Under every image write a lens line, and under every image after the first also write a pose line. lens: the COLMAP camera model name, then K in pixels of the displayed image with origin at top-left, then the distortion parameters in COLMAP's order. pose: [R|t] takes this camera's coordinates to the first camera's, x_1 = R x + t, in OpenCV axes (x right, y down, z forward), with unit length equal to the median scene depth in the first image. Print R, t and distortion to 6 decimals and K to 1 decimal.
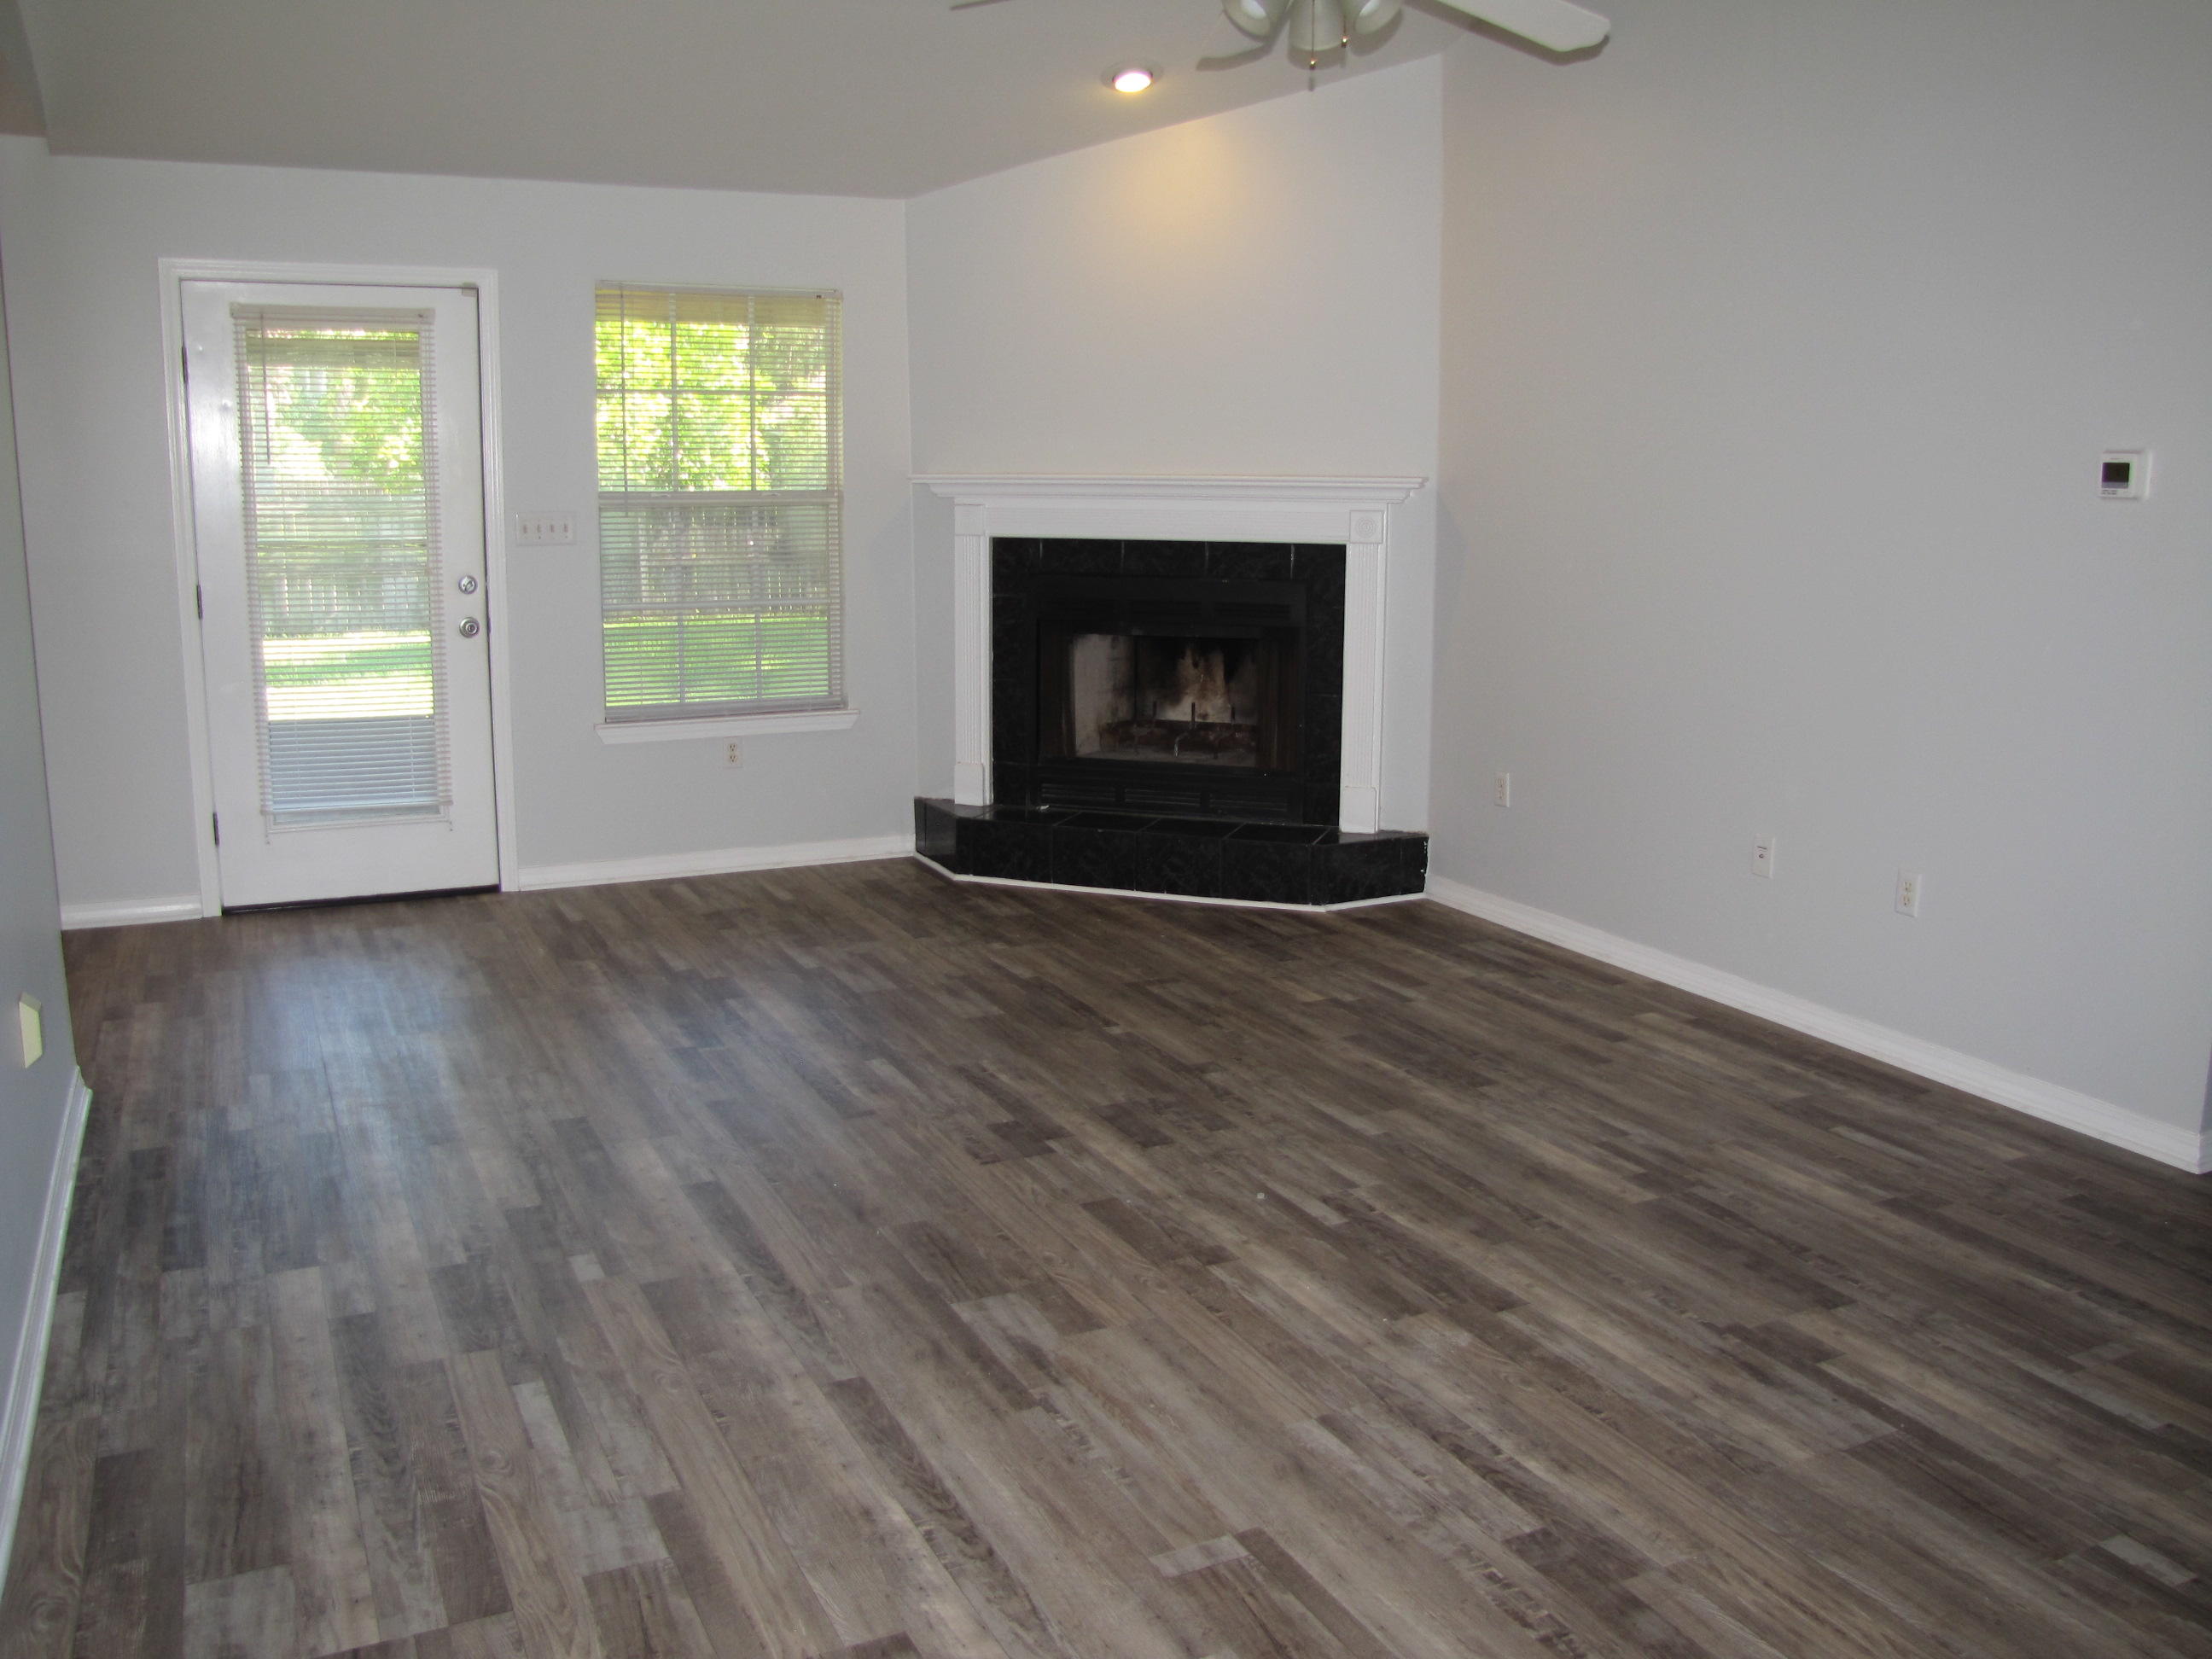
lens RADIAL K [[1844.0, 0, 1108.9], [0, 1844.0, 802.3], [0, 0, 1]] dist [-0.176736, 0.148859]
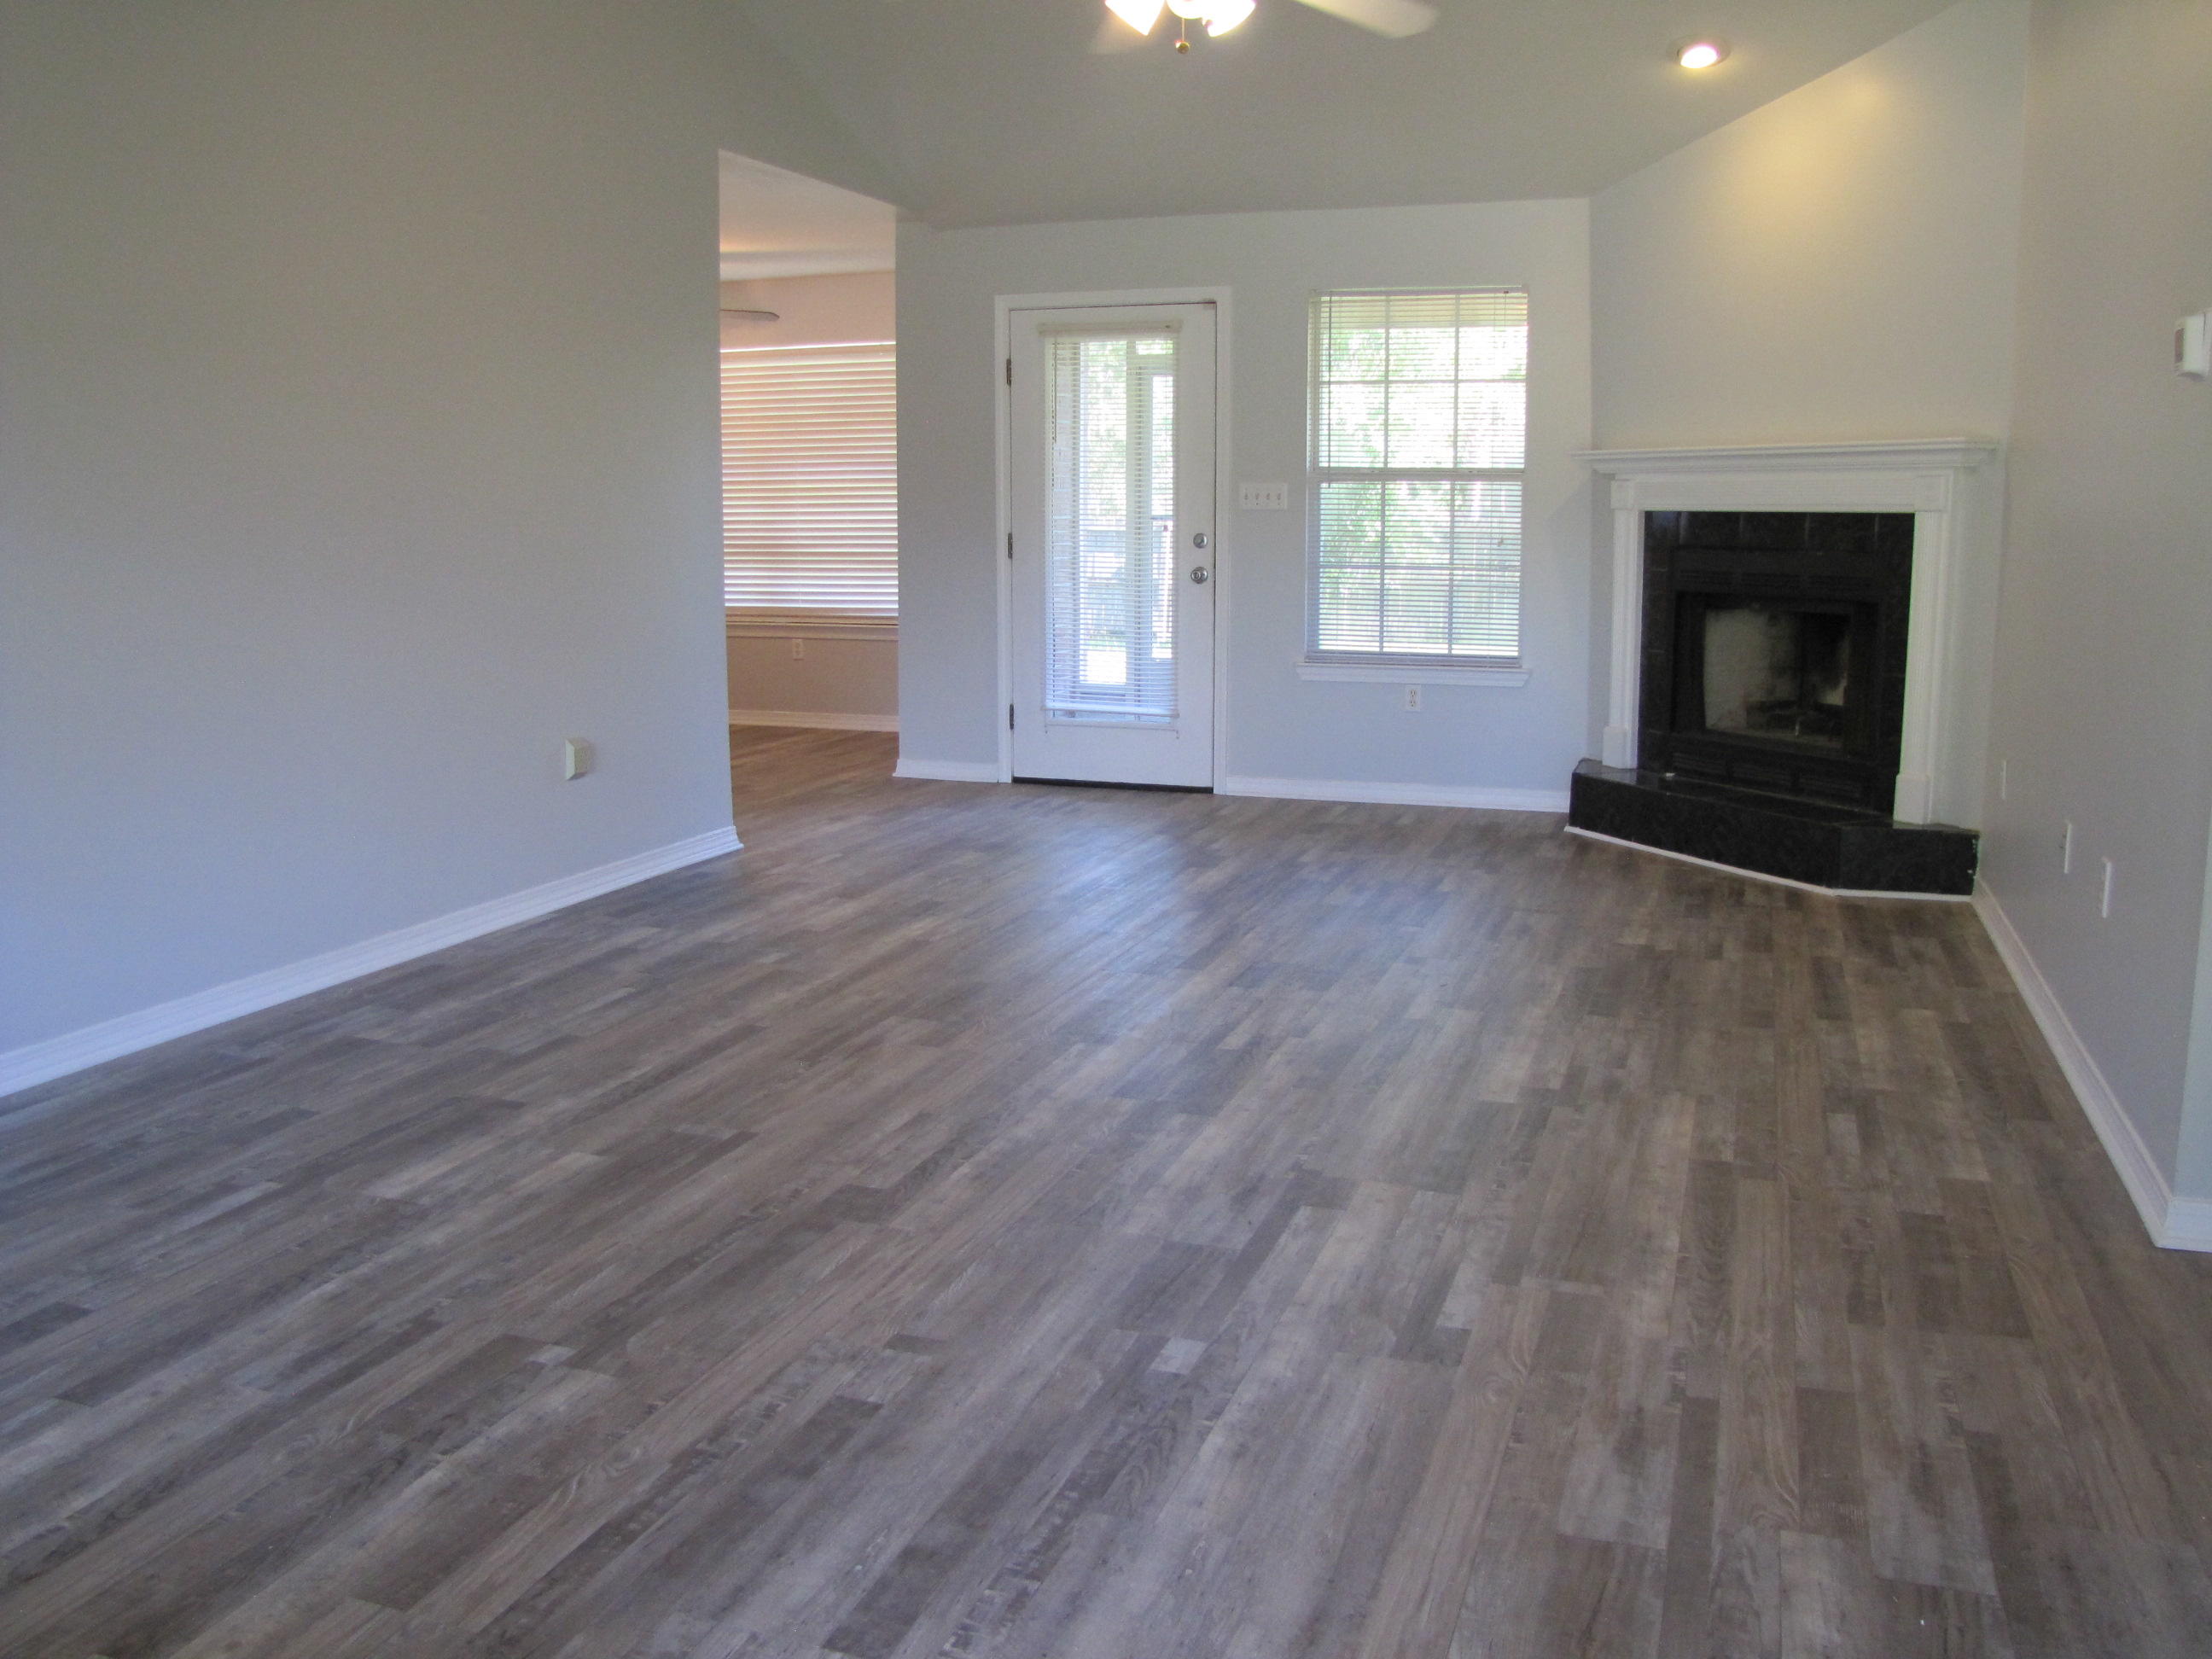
lens RADIAL K [[1844.0, 0, 1108.9], [0, 1844.0, 802.3], [0, 0, 1]] dist [-0.176736, 0.148859]
pose [[0.695801, 0.102826, -0.710836, 0.713386], [-0.123337, 0.992103, 0.022784, 0.051171], [0.707566, 0.071819, 0.702988, 0.111595]]
